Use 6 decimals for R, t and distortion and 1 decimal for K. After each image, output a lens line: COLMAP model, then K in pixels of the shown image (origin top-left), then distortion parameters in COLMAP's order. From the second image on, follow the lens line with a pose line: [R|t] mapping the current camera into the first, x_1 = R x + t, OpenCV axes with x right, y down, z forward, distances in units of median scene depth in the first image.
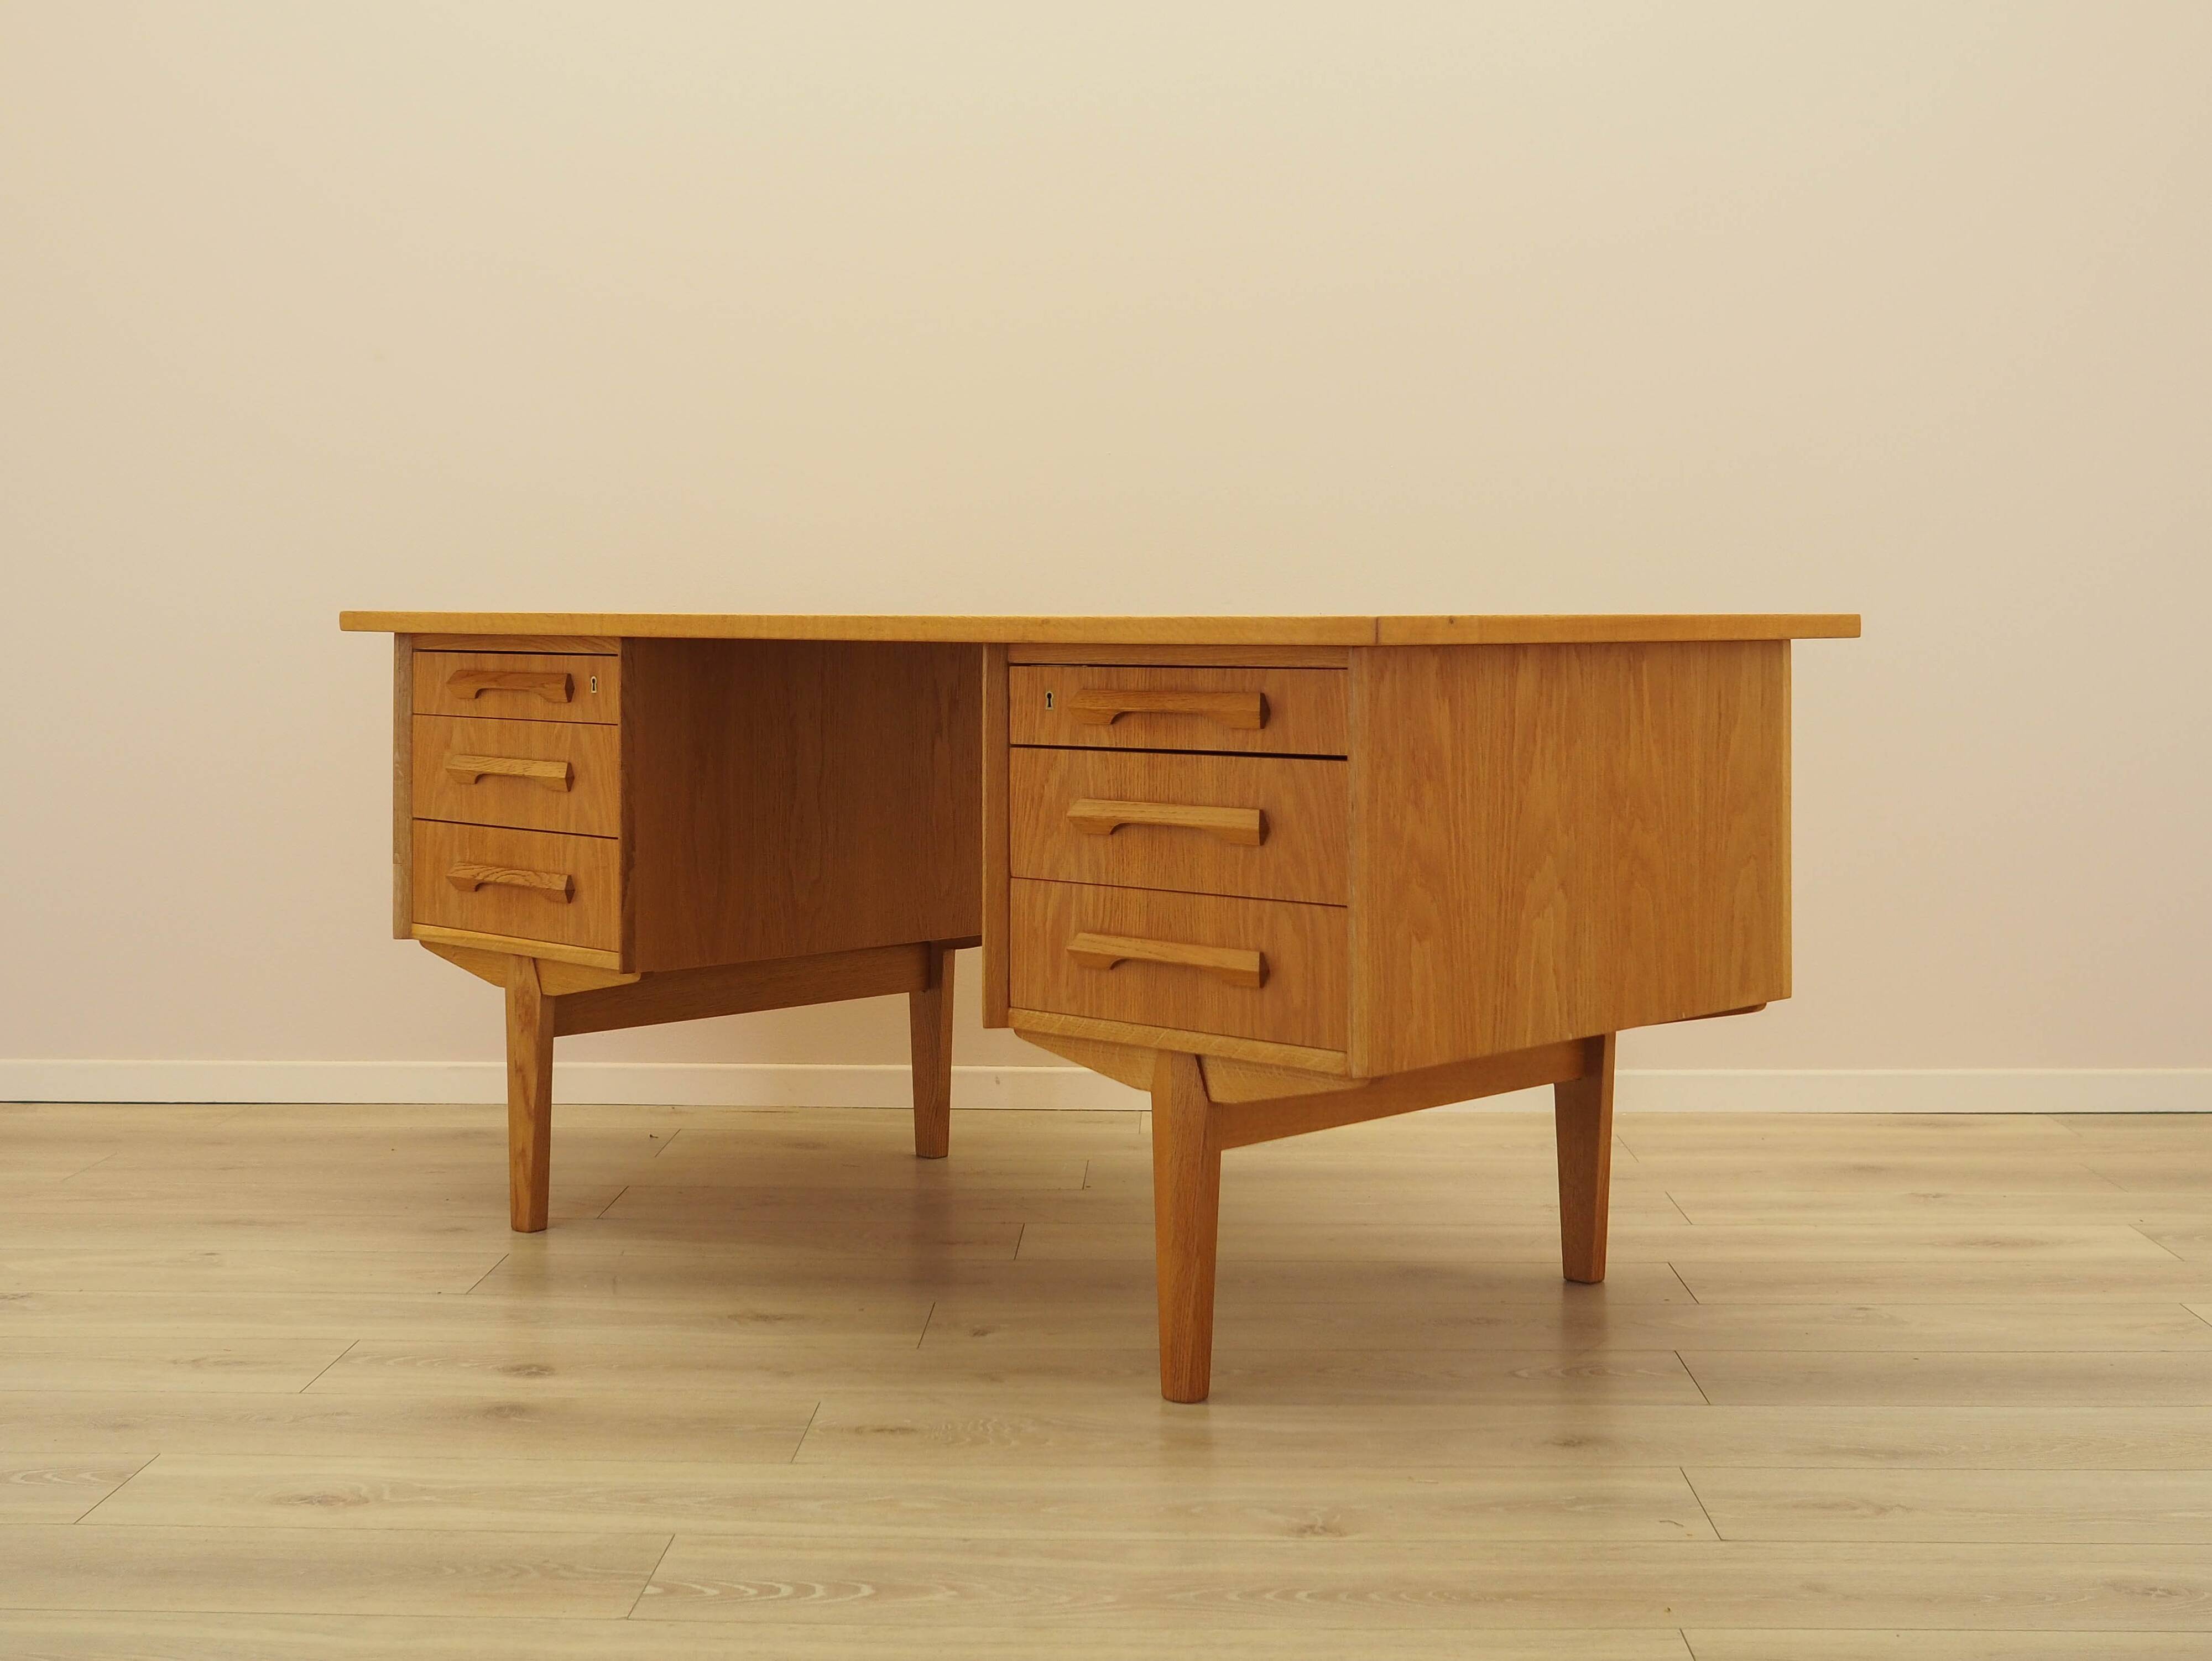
lens RADIAL K [[2914.5, 0, 1107.7], [0, 2914.5, 618.7], [0, 0, 1]] dist [-0.023902, 0.000000]
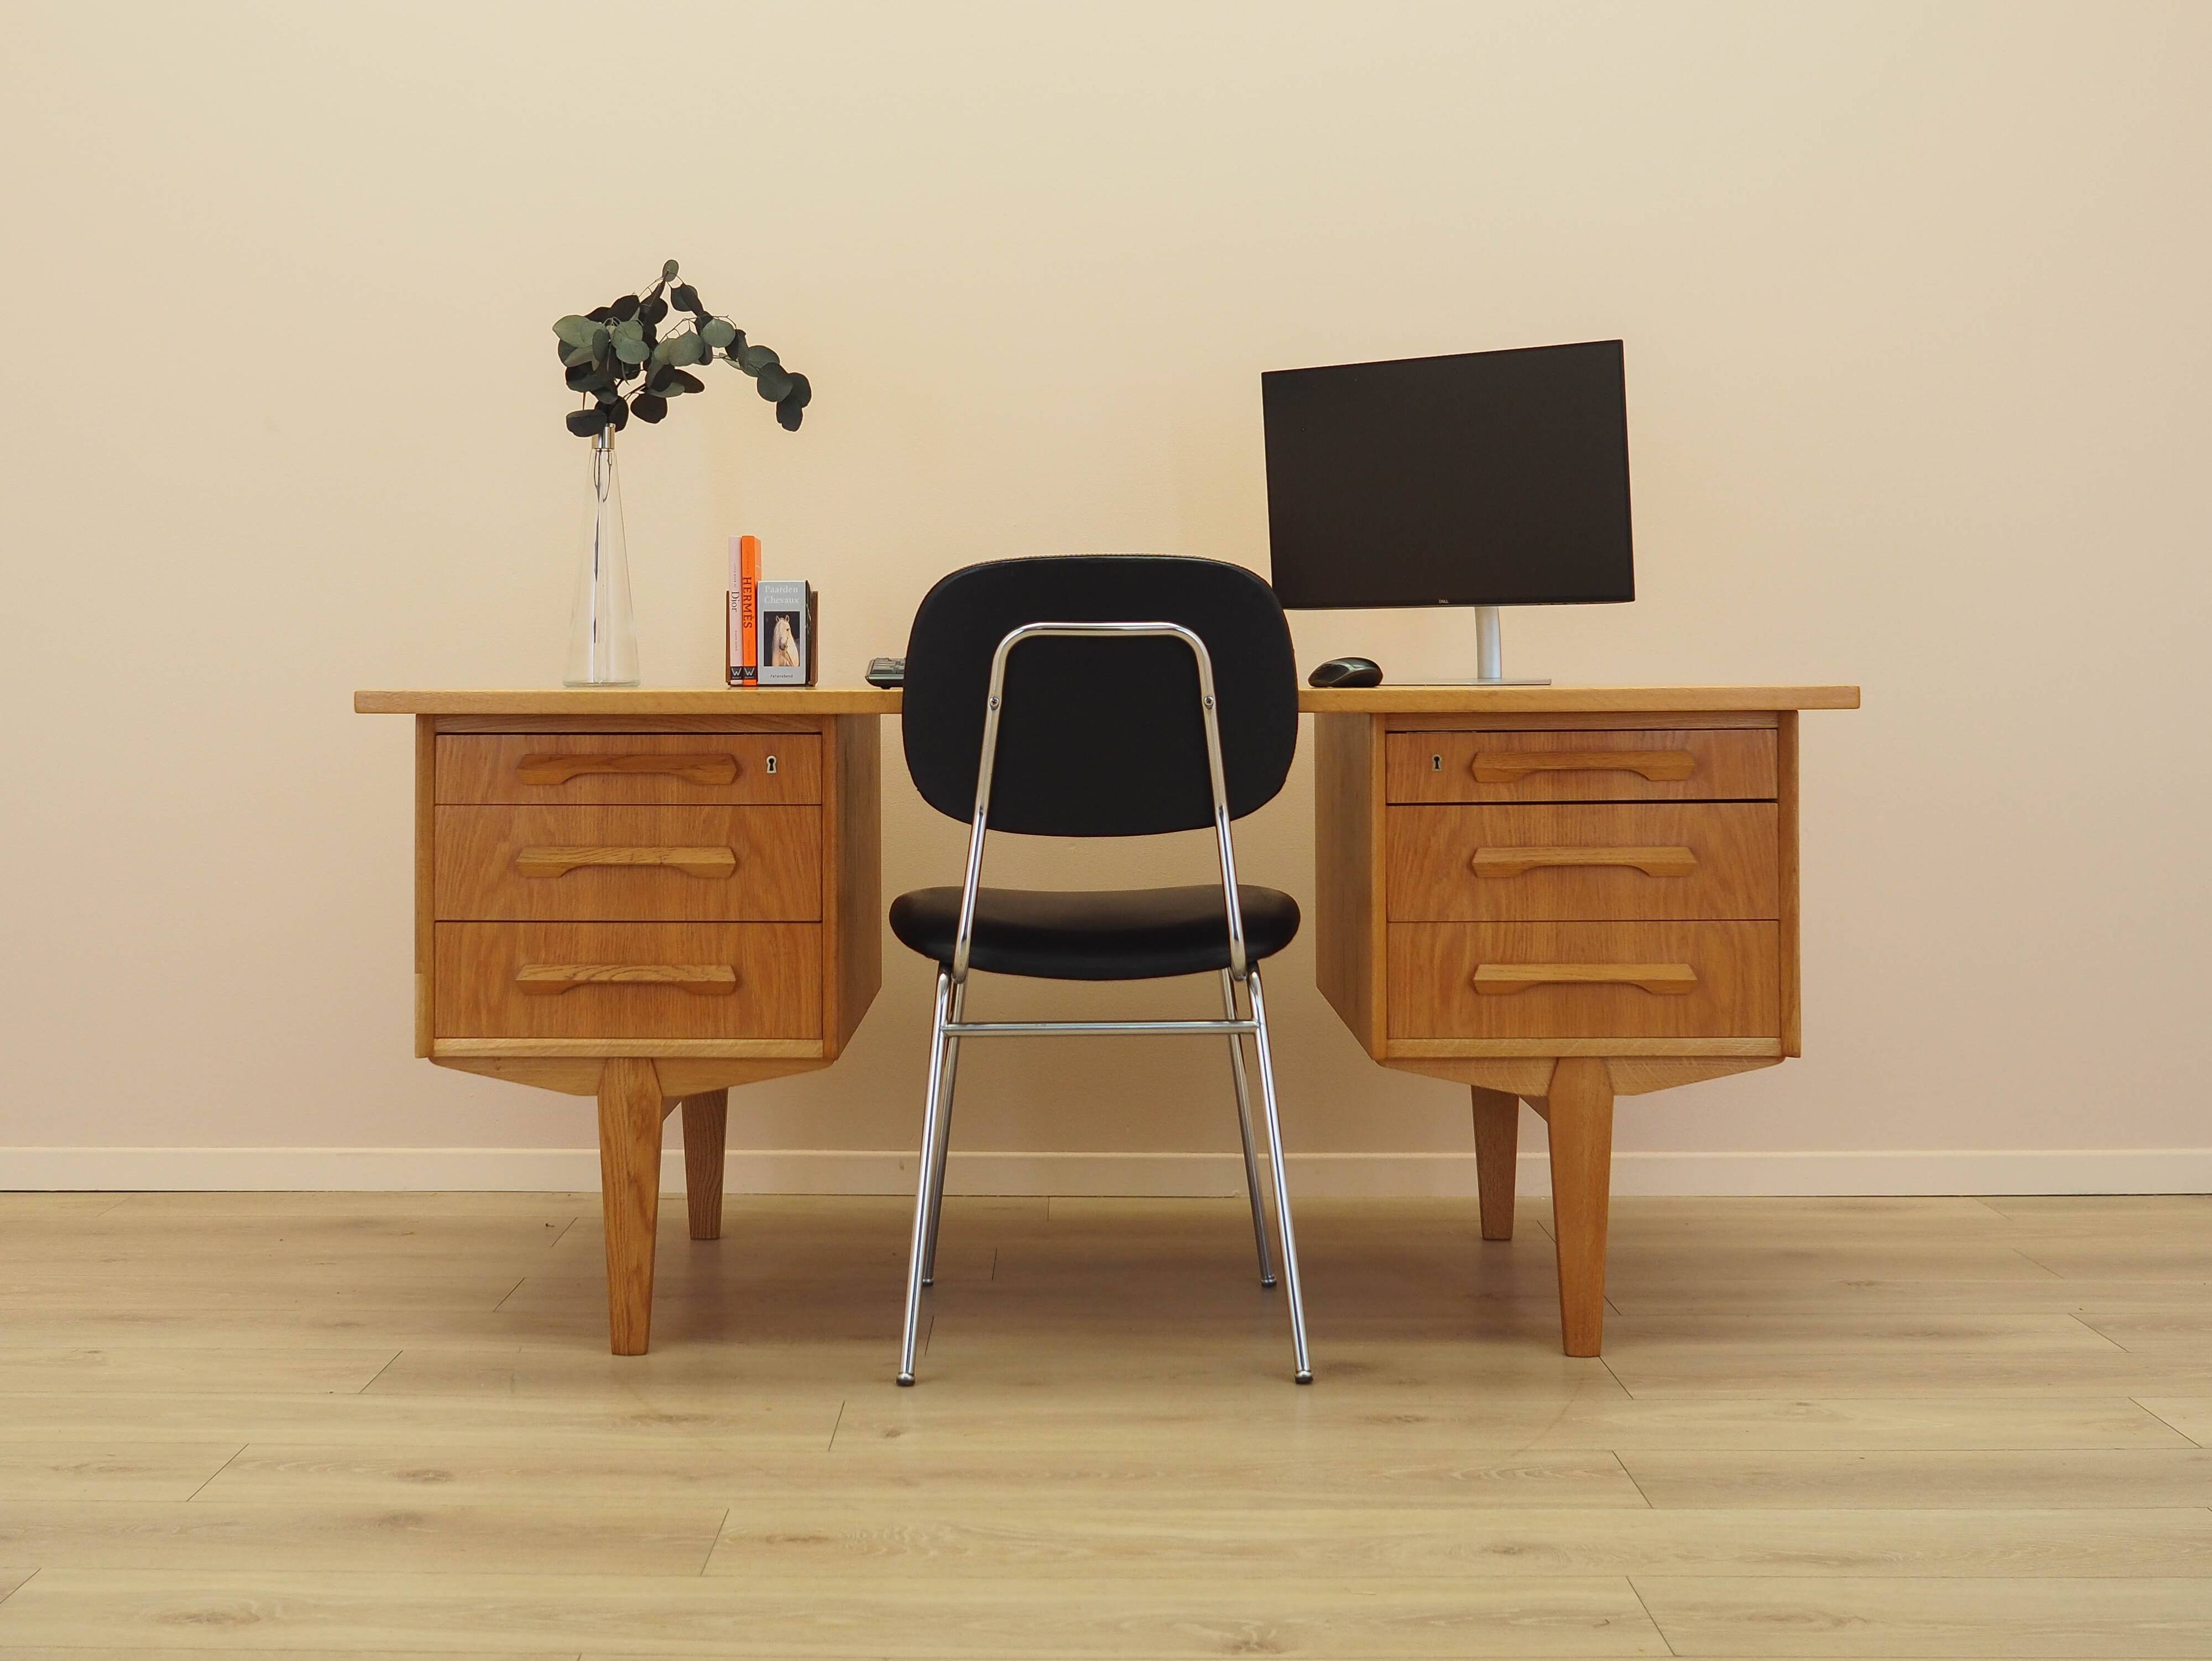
lens RADIAL K [[2900.1, 0, 1014.5], [0, 2900.1, 586.6], [0, 0, 1]] dist [-0.020950, 0.000000]
pose [[0.736318, 0.016849, 0.676426, -0.901513], [0.007748, 0.999414, -0.033328, -0.004305], [-0.676591, 0.029781, 0.735757, 0.276186]]
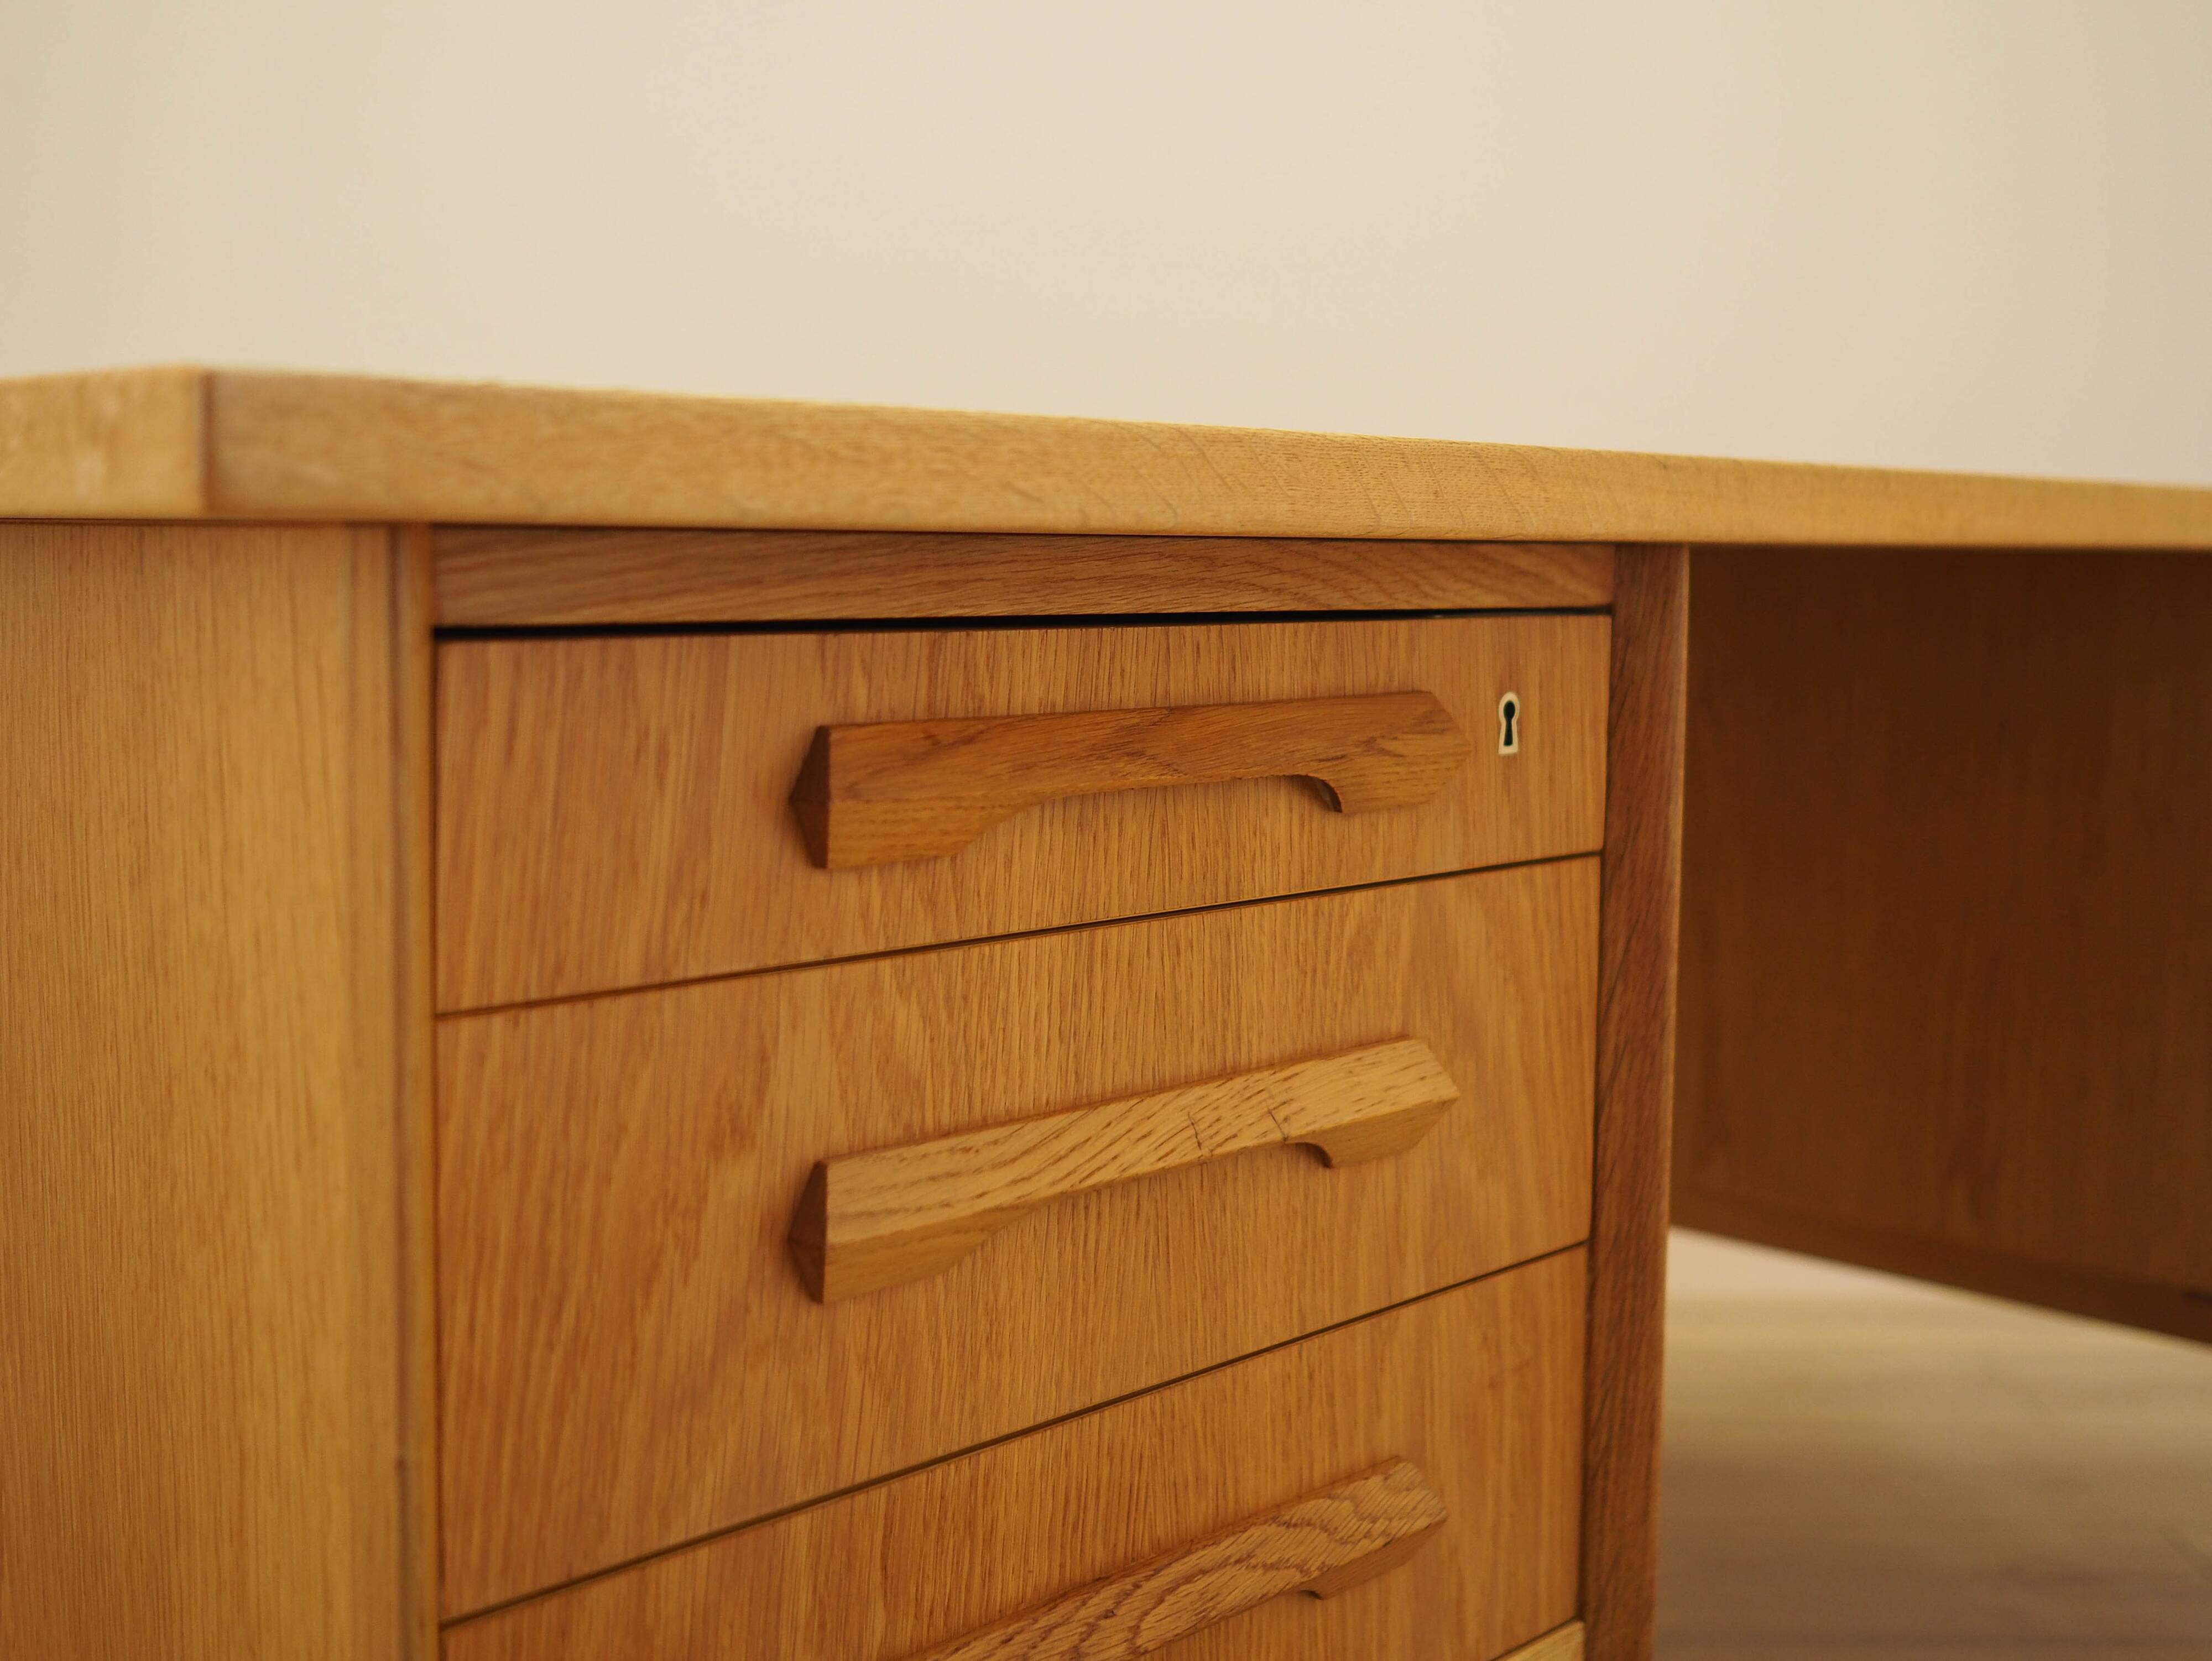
lens RADIAL K [[2524.4, 0, 1094.1], [0, 2524.4, 727.0], [0, 0, 1]] dist [-0.016248, 0.000000]
pose [[0.011798, -0.077776, 0.996901, -0.480697], [-0.007526, 0.996935, 0.077867, 0.005890], [-0.999902, -0.008422, 0.011176, 1.214370]]
